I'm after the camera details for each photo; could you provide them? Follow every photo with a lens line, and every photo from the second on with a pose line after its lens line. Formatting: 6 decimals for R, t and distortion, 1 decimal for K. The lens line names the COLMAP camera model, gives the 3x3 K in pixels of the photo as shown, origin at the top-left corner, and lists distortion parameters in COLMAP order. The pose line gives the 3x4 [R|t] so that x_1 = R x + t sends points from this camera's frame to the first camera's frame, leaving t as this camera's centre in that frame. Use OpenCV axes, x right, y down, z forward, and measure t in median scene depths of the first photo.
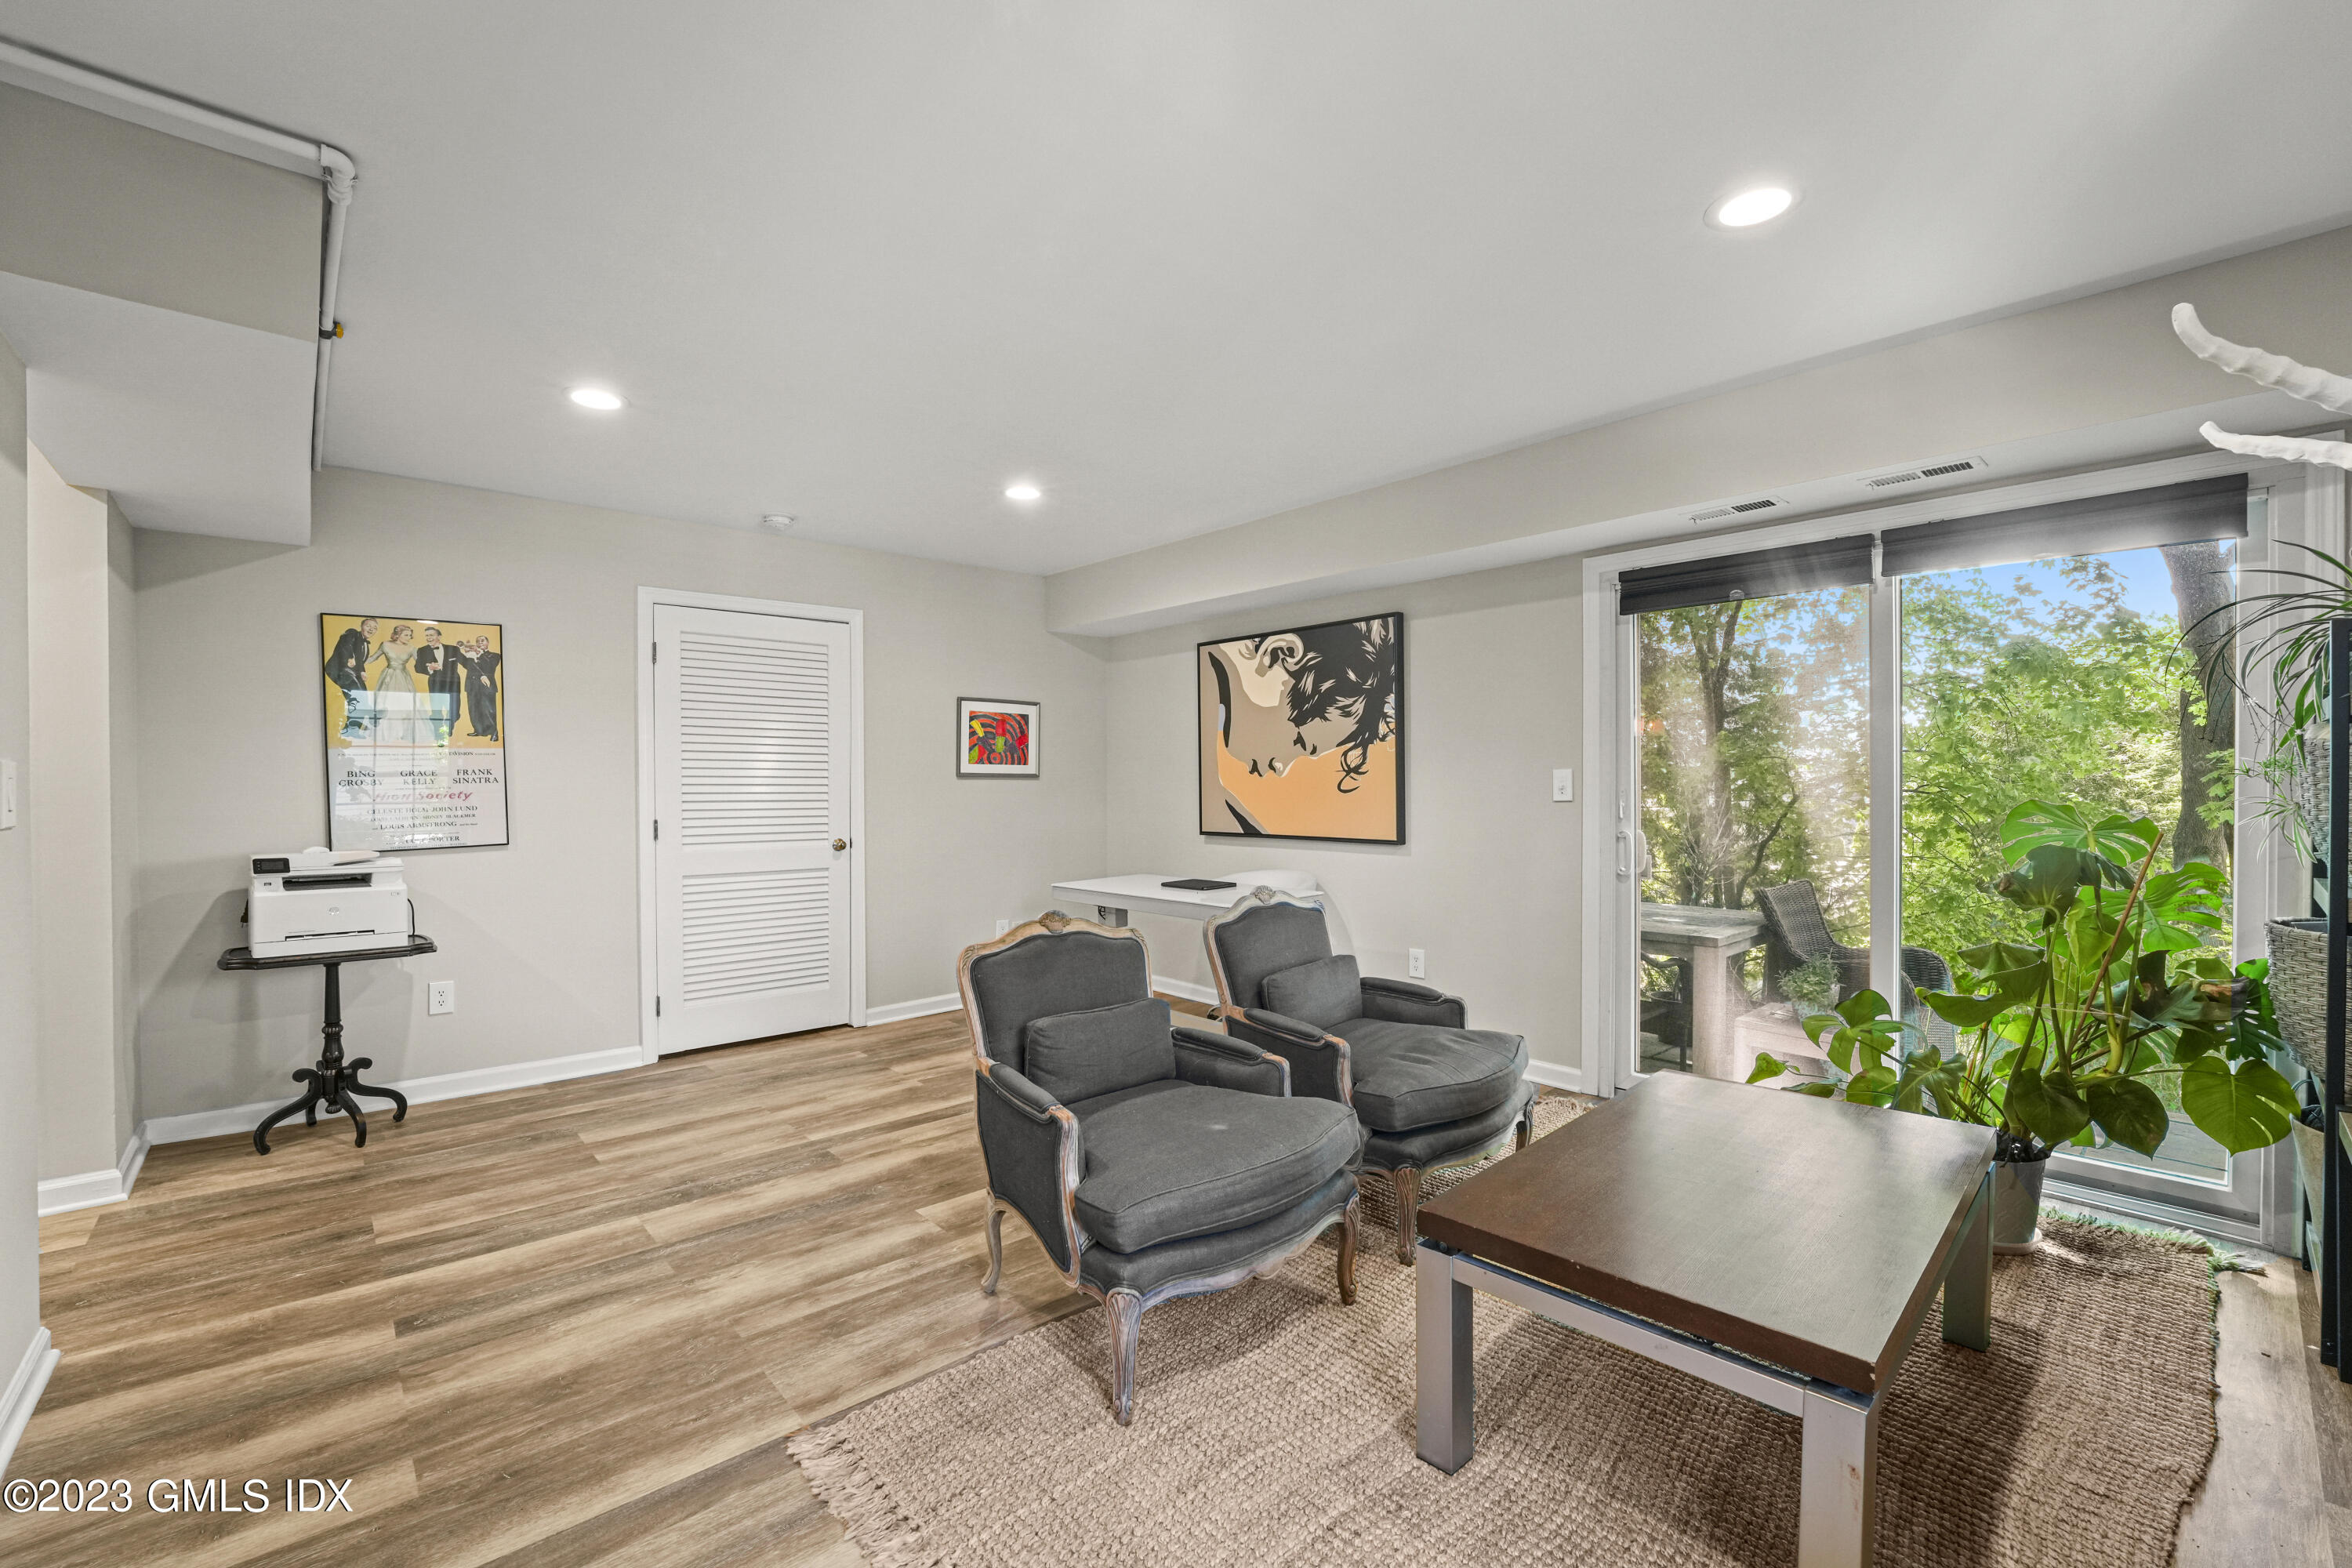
lens RADIAL K [[977.4, 0, 1168.0], [0, 977.4, 790.5], [0, 0, 1]] dist [-0.025961, 0.001326]
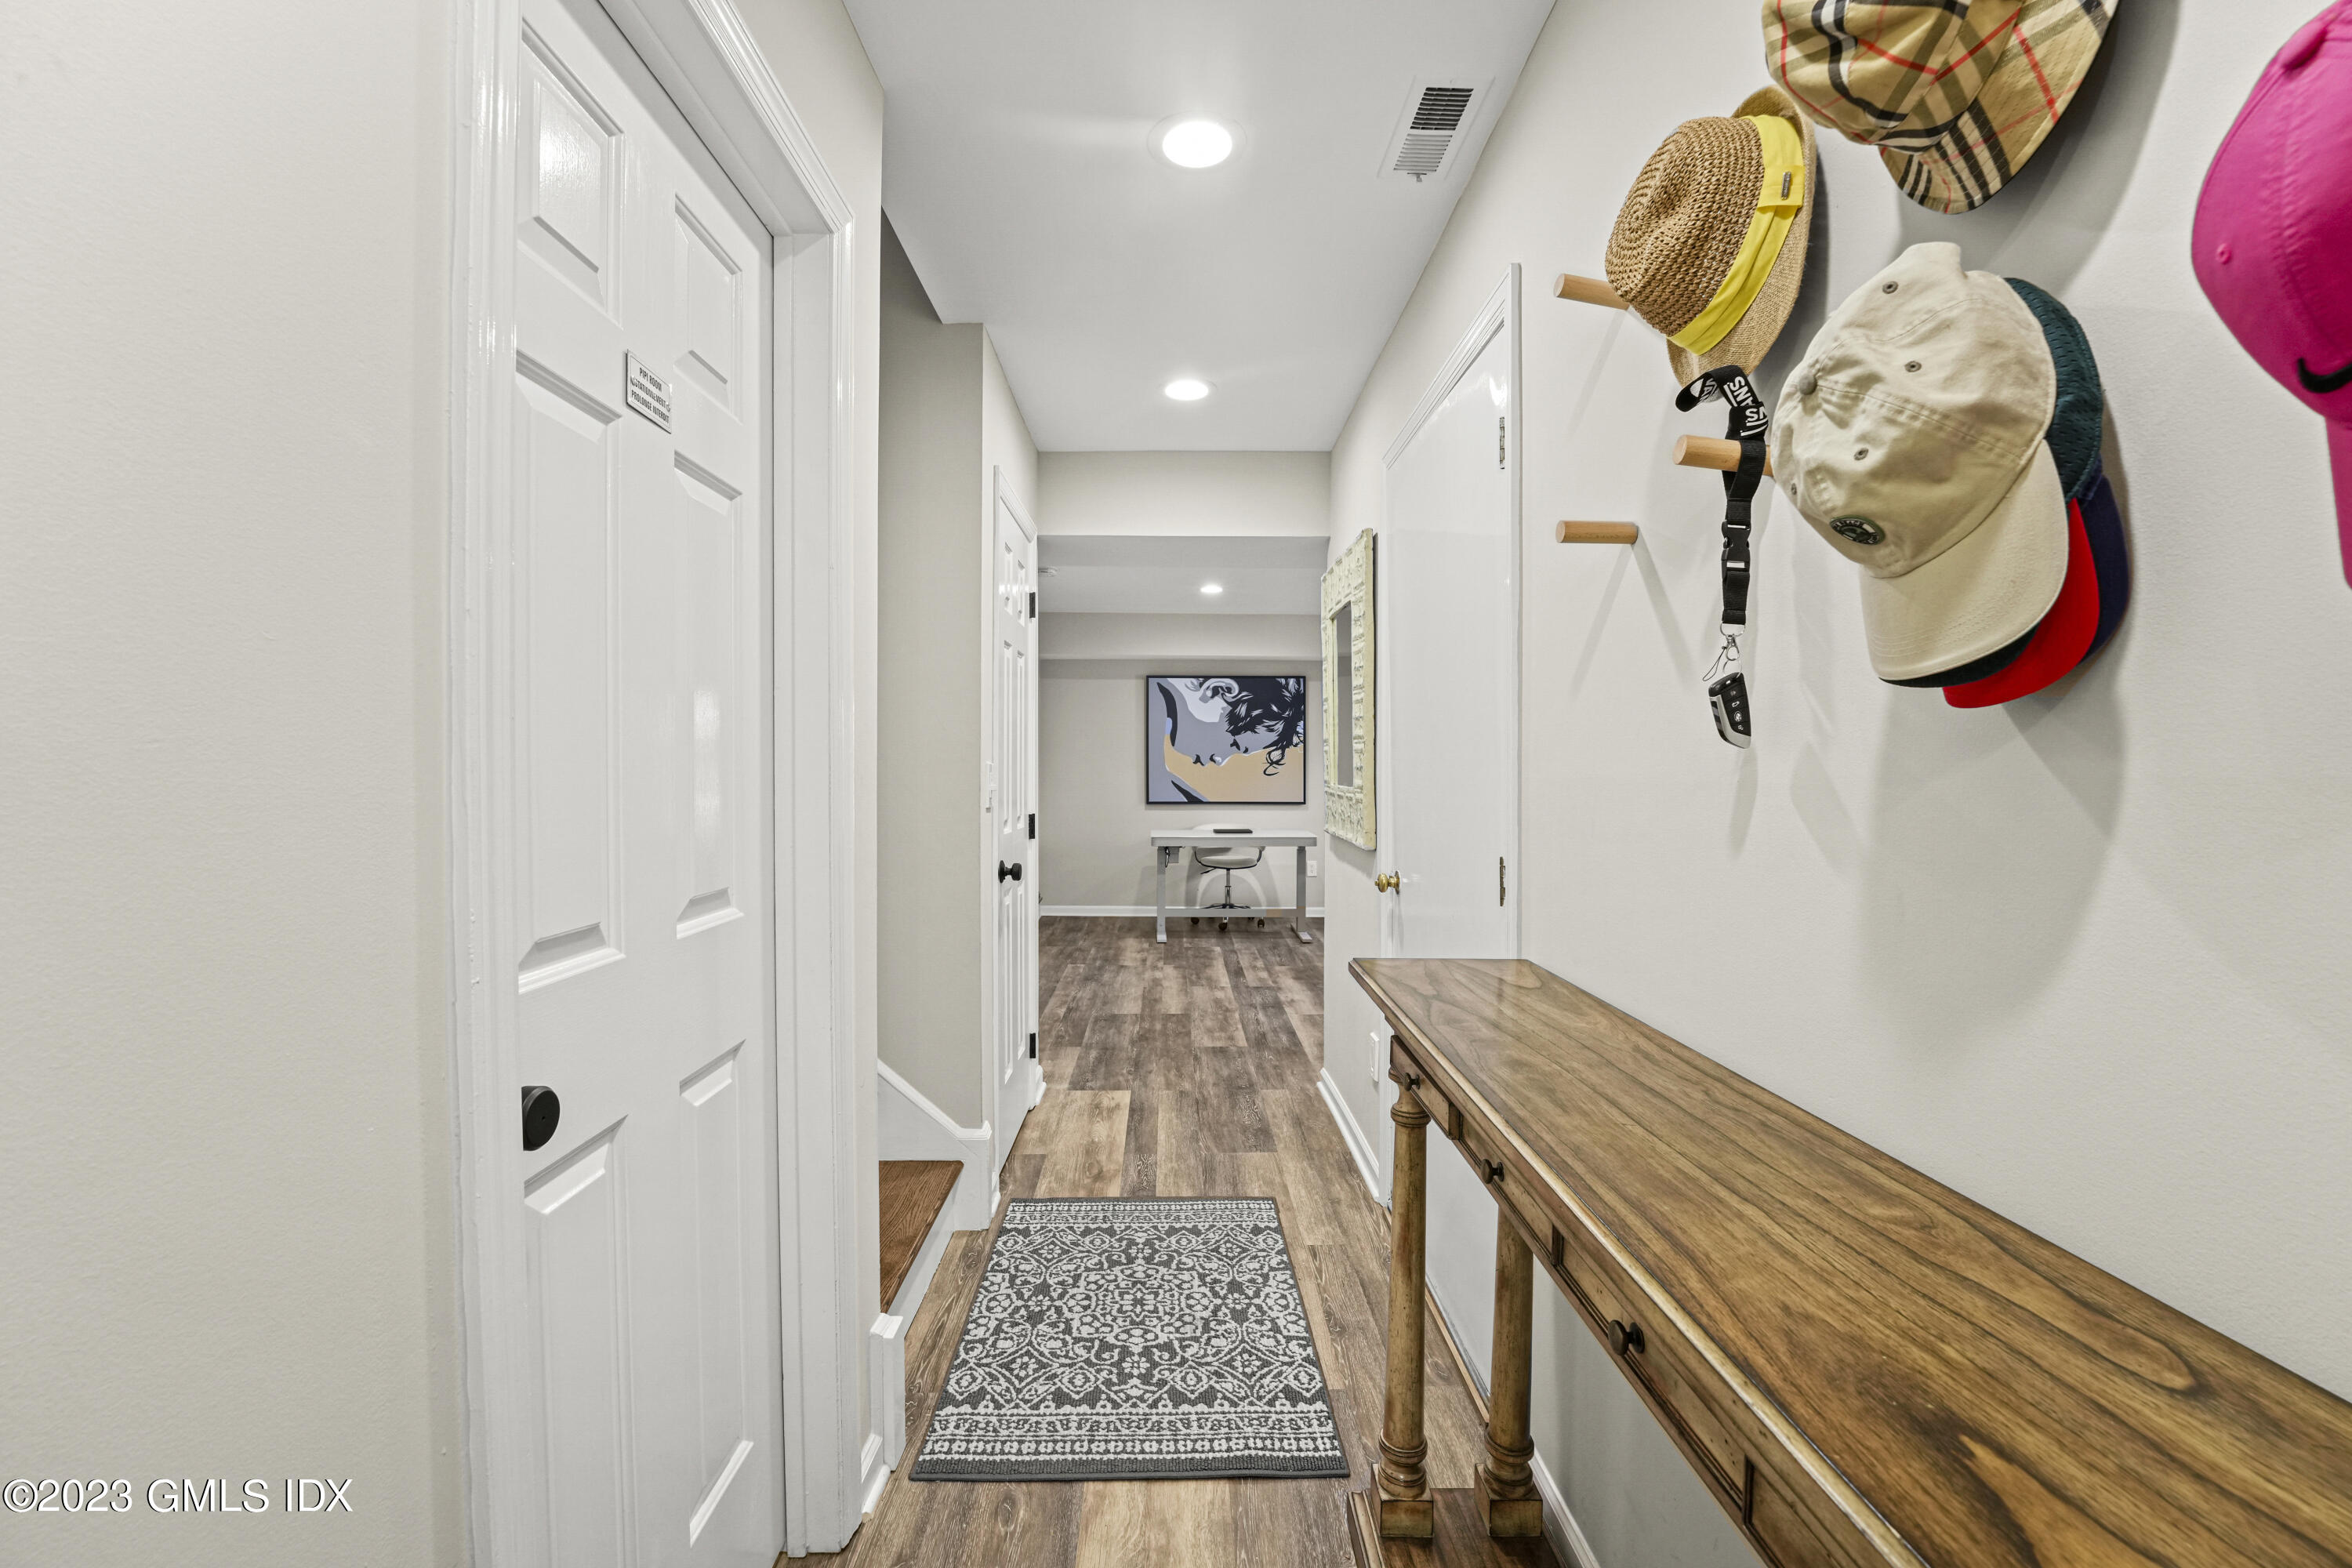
lens RADIAL K [[977.4, 0, 1177.4], [0, 977.4, 778.1], [0, 0, 1]] dist [-0.025961, 0.001326]
pose [[0.655008, -0.002102, 0.755619, -1.193812], [0.000111, 0.999996, 0.002686, 0.001878], [-0.755622, -0.001675, 0.655006, -0.011651]]
